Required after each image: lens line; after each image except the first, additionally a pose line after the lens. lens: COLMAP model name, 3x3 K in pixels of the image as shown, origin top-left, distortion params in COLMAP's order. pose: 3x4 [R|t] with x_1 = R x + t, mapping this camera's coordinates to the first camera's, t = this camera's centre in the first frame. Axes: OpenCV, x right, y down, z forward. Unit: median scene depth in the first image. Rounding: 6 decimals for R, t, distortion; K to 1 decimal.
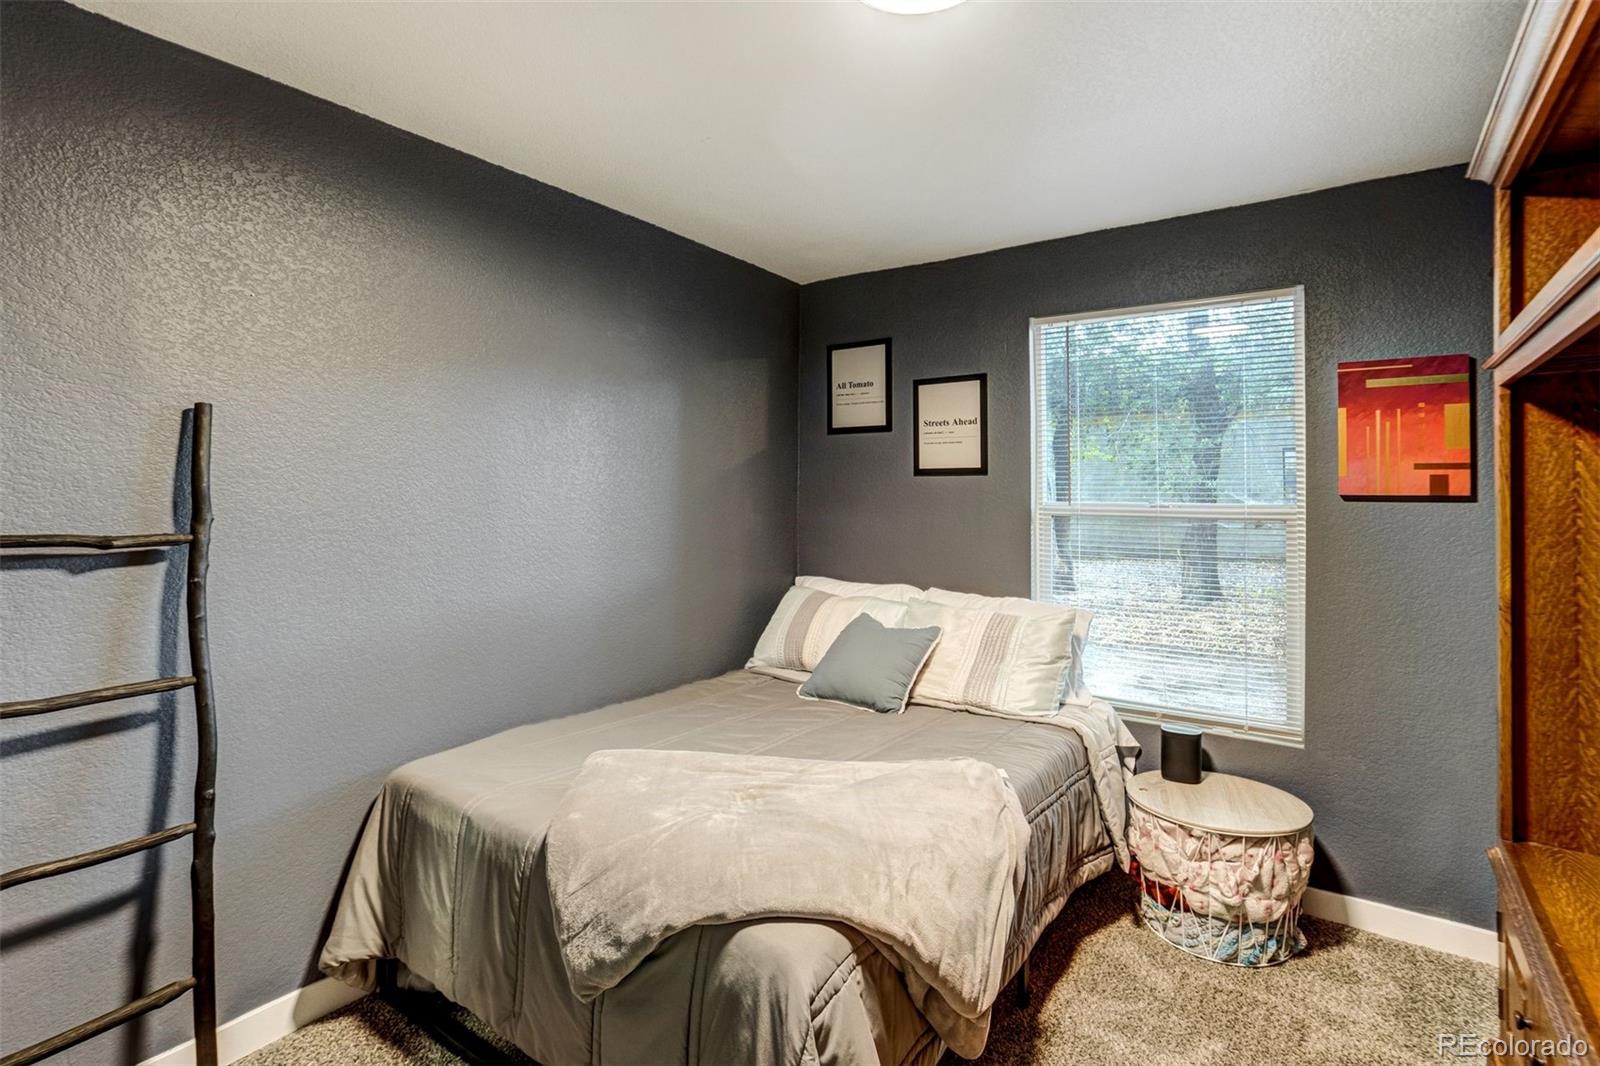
lens RADIAL K [[728.3, 0, 799.8], [0, 728.3, 470.7], [0, 0, 1]] dist [-0.015664, -0.000031]
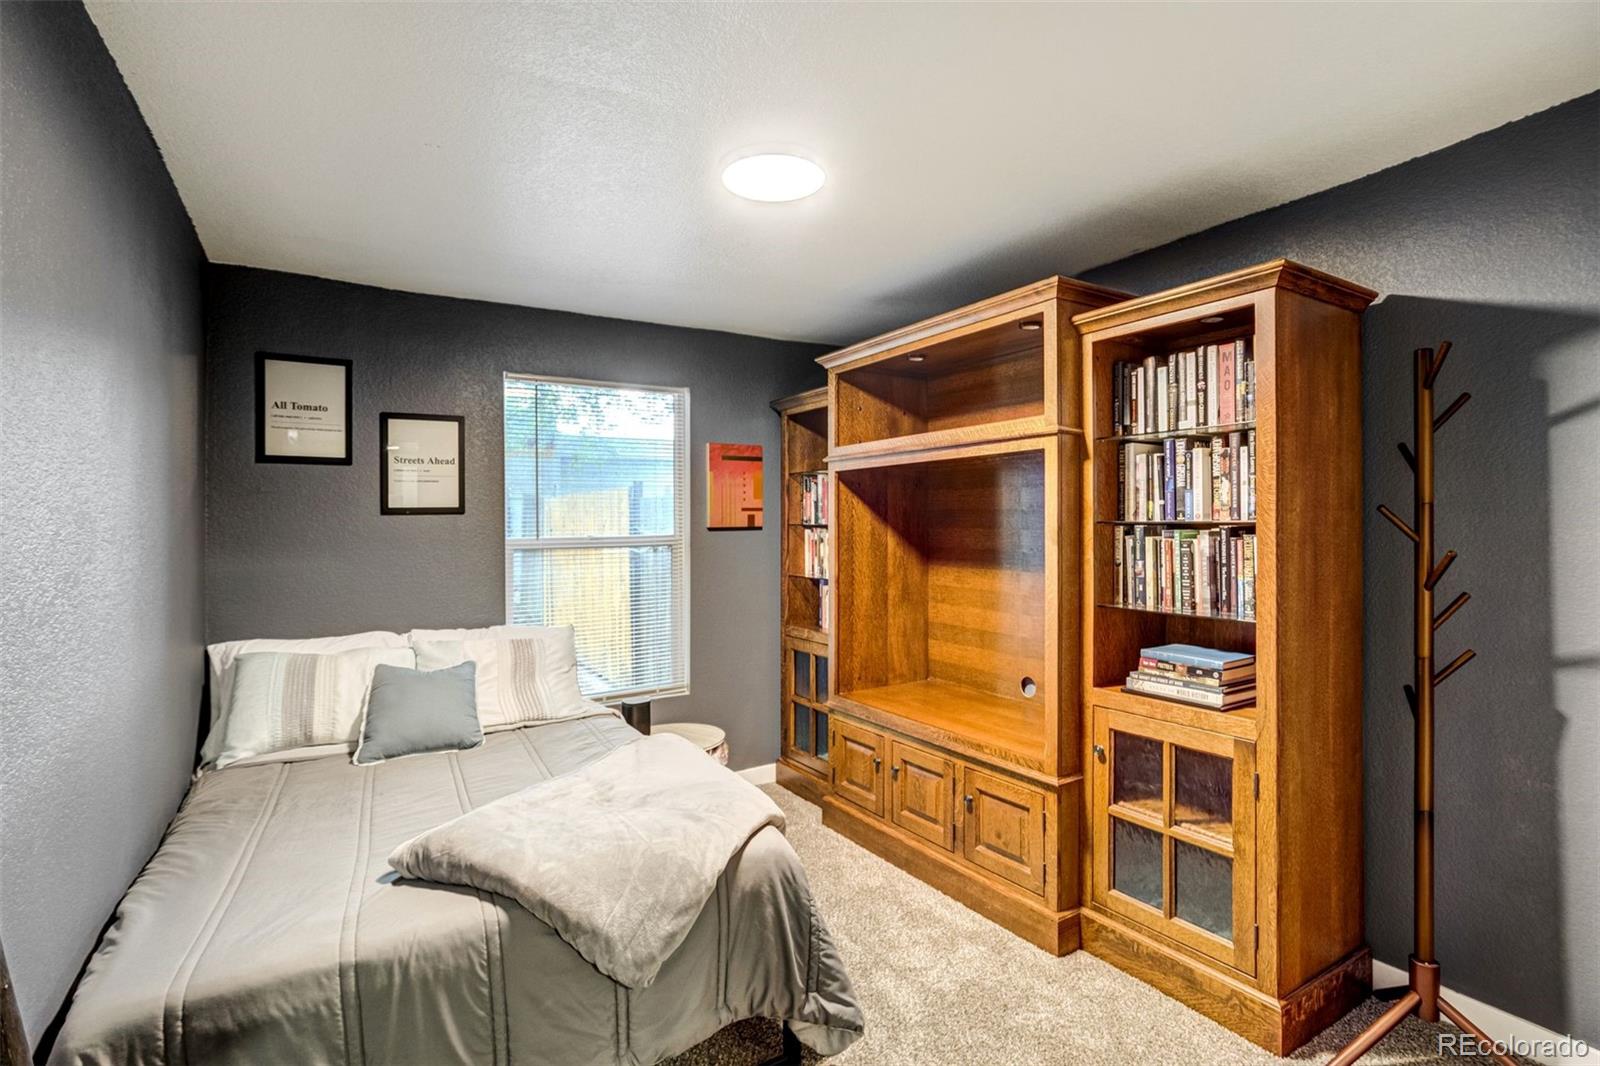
lens RADIAL K [[754.8, 0, 776.6], [0, 754.8, 536.1], [0, 0, 1]] dist [-0.005935, 0.000345]
pose [[0.411244, -0.026717, 0.911134, -0.563062], [-0.009475, 0.999391, 0.033581, -0.003407], [-0.911476, -0.022443, 0.410740, 0.156430]]
